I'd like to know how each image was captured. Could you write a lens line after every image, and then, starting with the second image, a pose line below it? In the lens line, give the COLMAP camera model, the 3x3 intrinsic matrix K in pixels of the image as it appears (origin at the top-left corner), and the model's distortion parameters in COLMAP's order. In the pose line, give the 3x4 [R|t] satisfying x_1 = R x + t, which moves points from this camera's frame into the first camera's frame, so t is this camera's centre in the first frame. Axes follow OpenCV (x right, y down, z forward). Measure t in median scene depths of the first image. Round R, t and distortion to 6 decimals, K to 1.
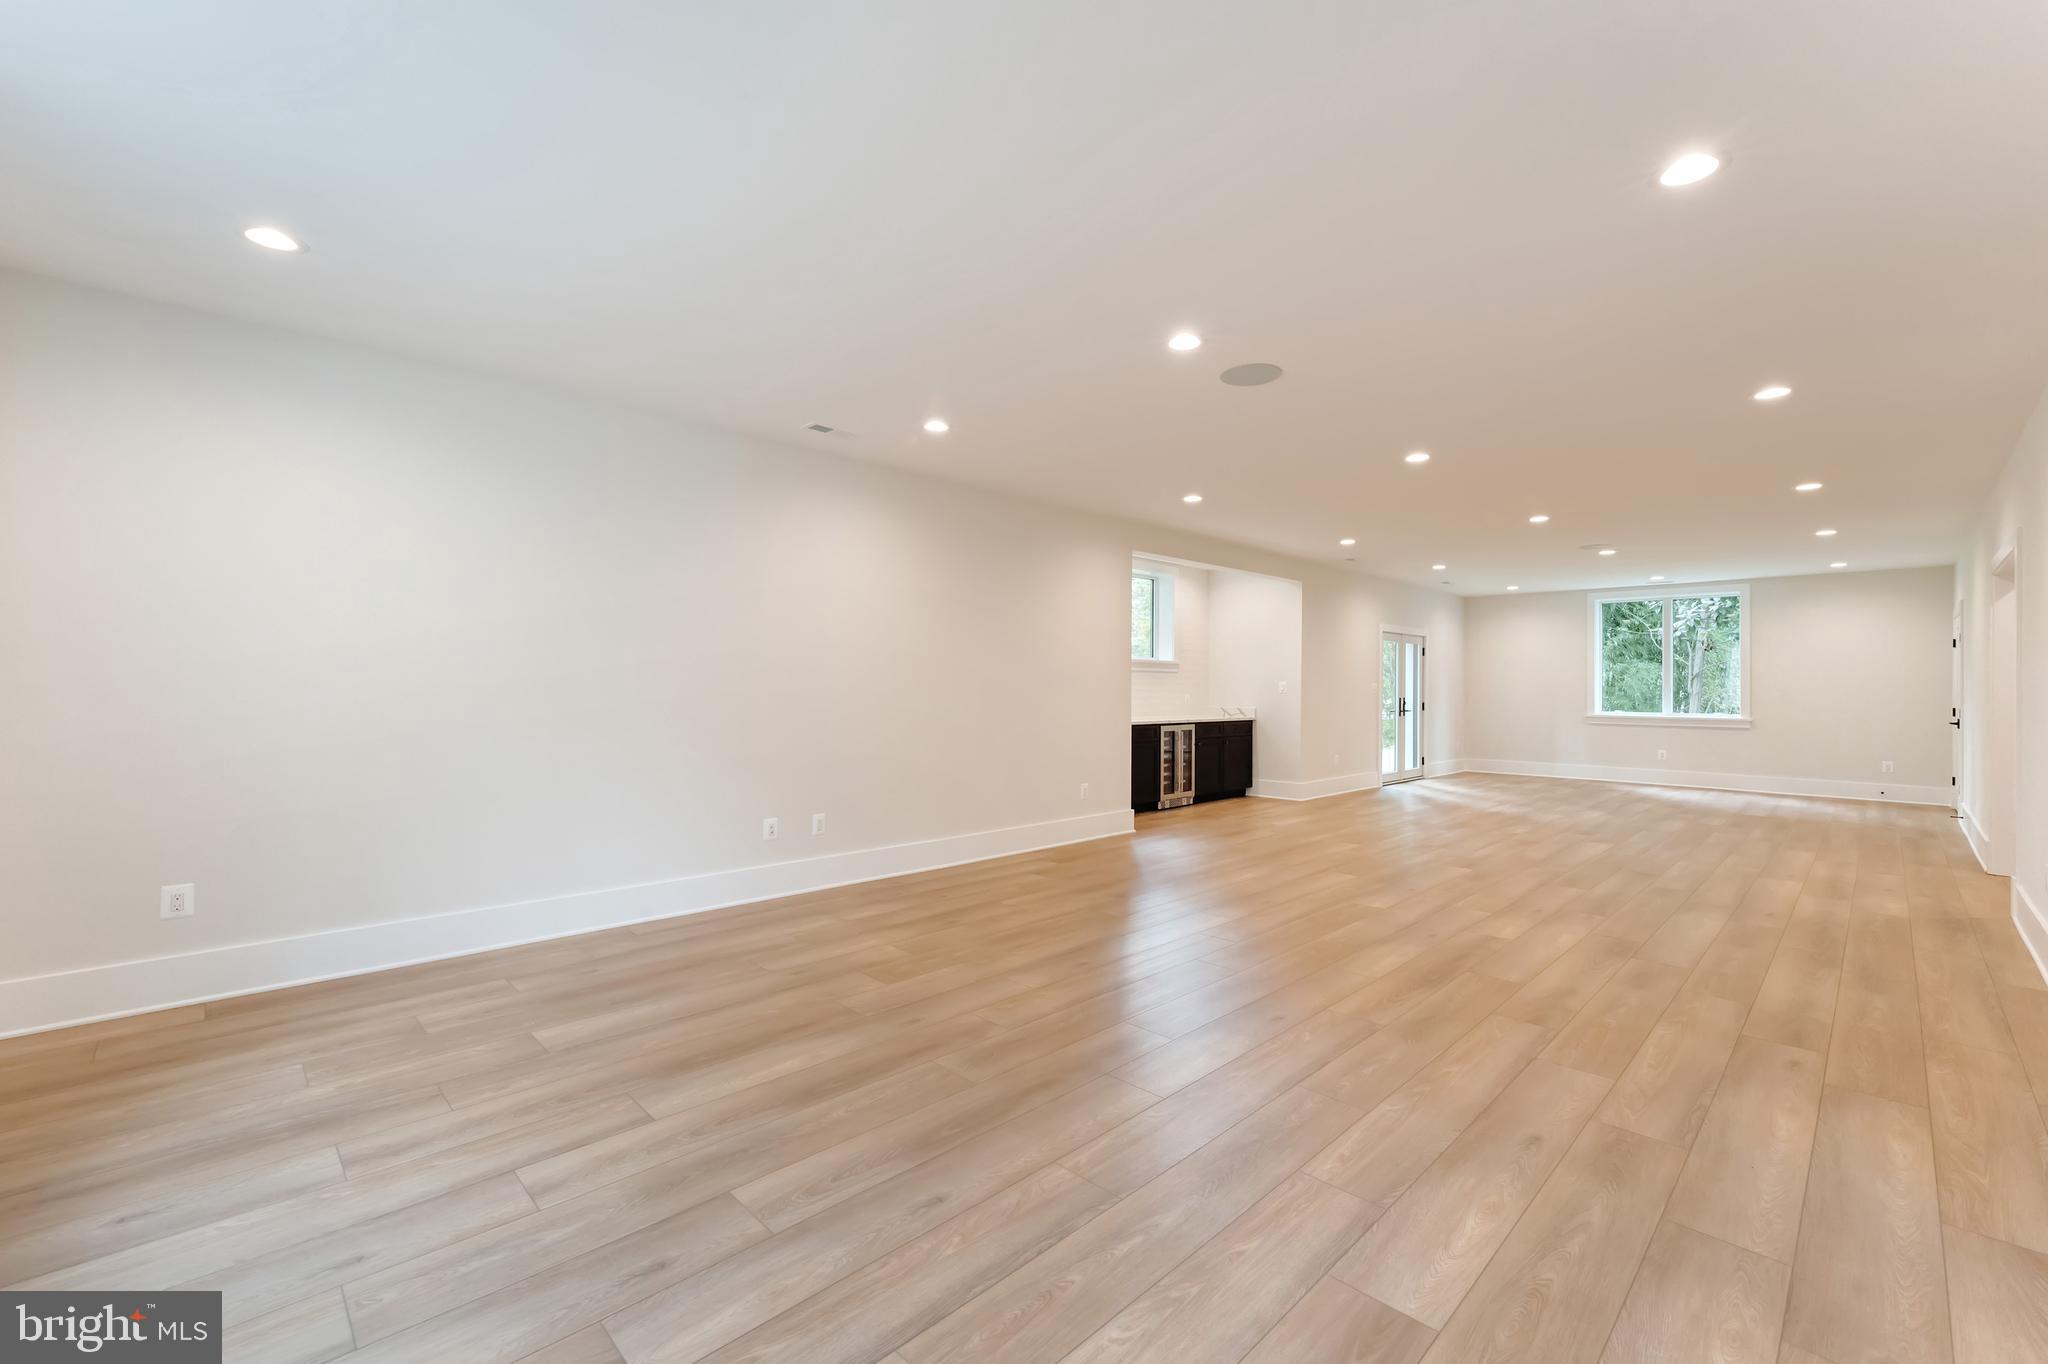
lens RADIAL K [[843.0, 0, 1027.2], [0, 843.0, 679.5], [0, 0, 1]] dist [-0.003233, -0.000366]
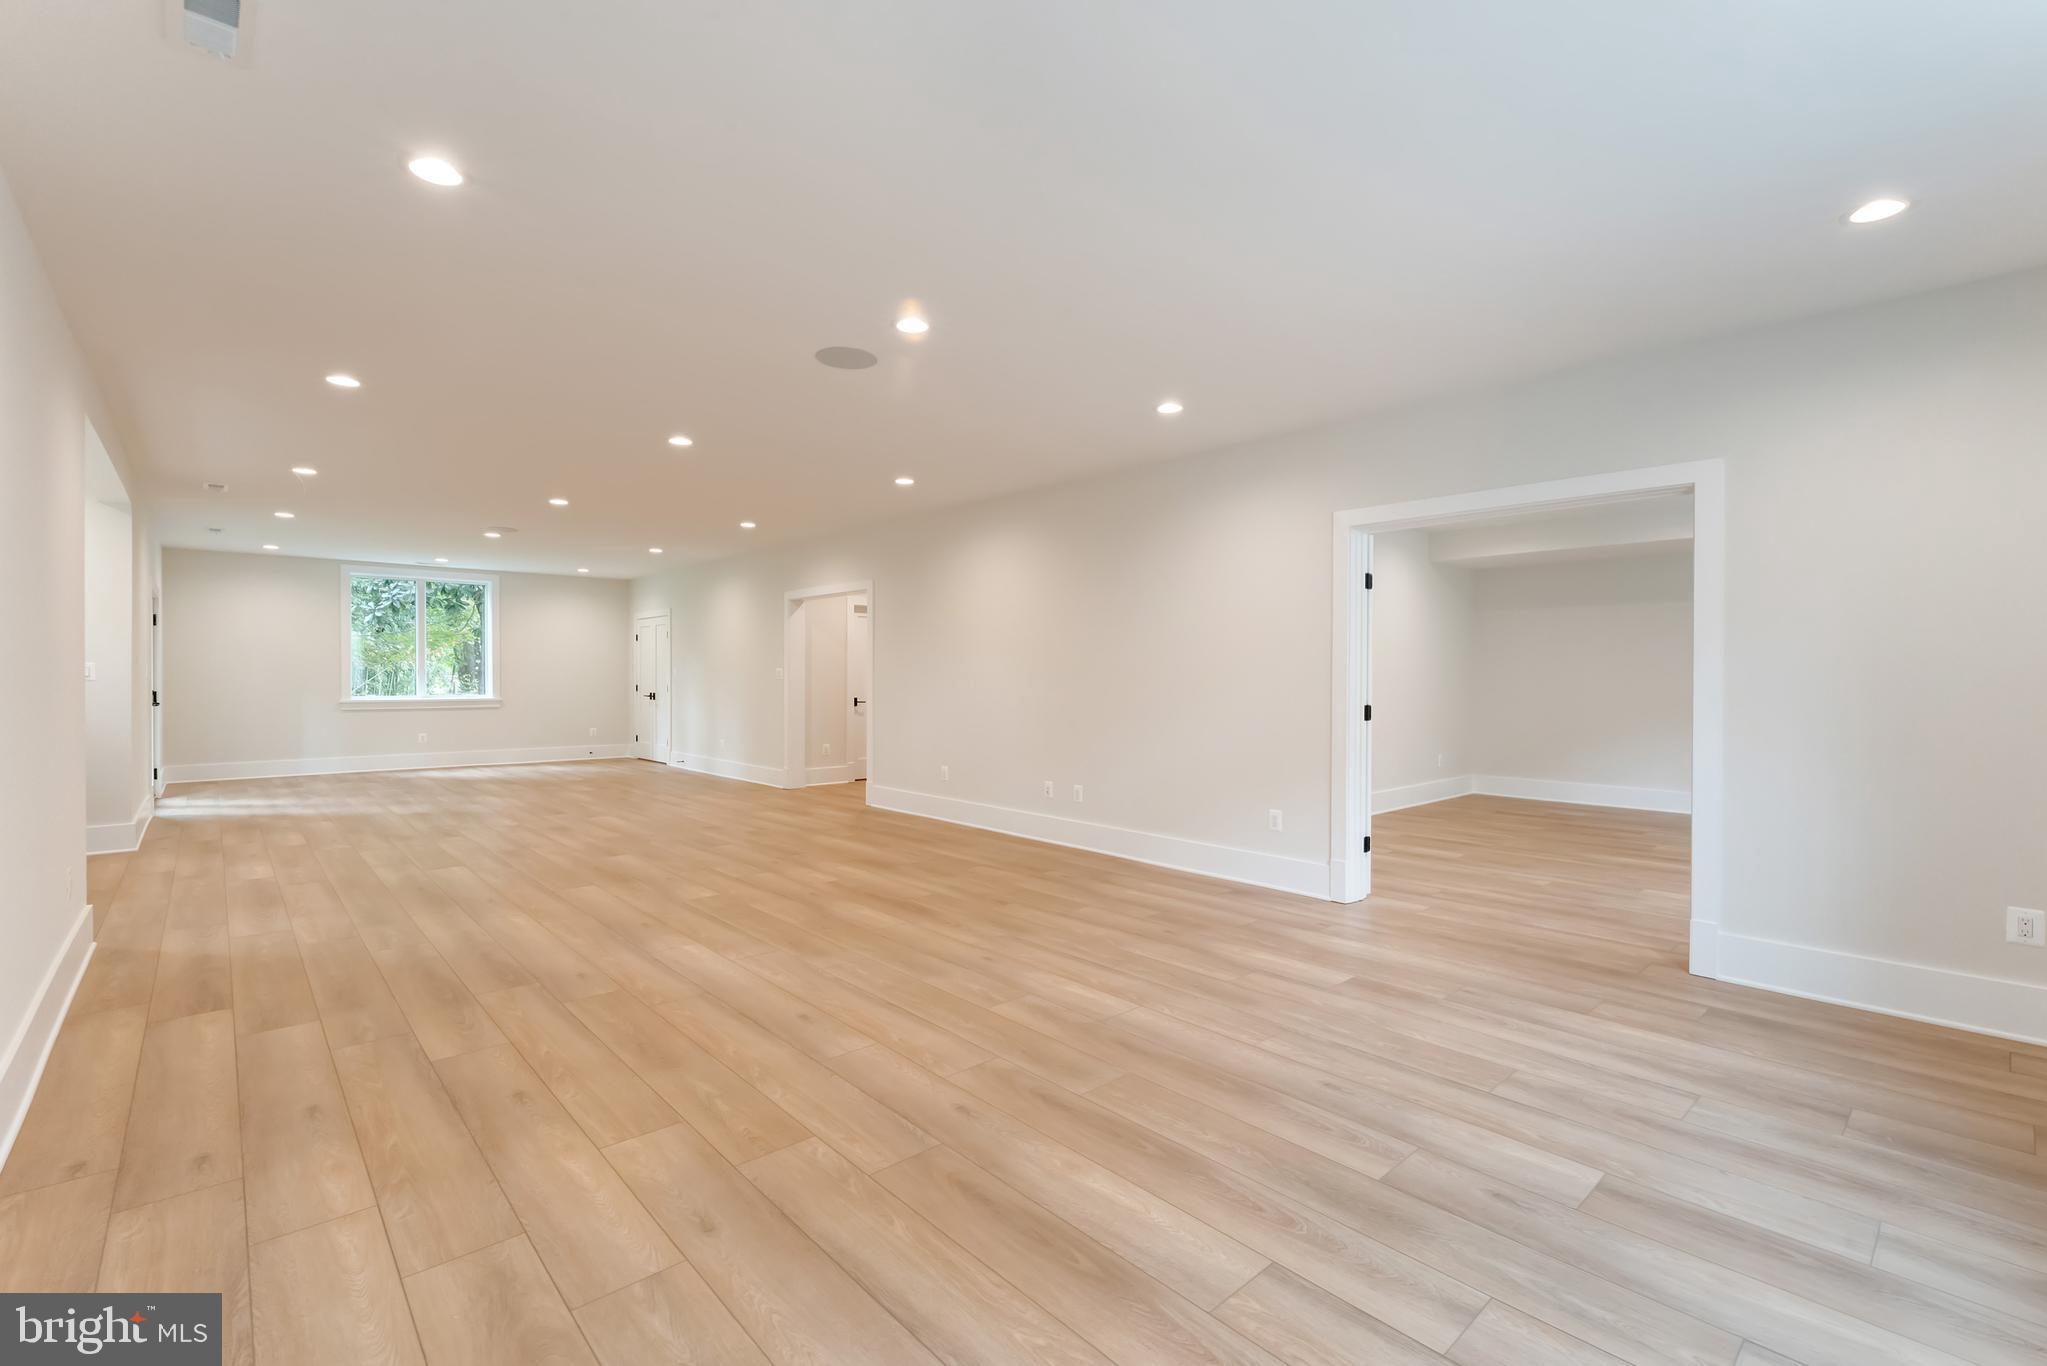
lens RADIAL K [[877.2, 0, 1028.2], [0, 877.2, 688.0], [0, 0, 1]] dist [-0.001505, -0.000304]
pose [[0.052694, -0.022524, 0.998357, -1.029863], [-0.011280, 0.999668, 0.023149, -0.006526], [-0.998547, -0.012481, 0.052423, 0.993876]]
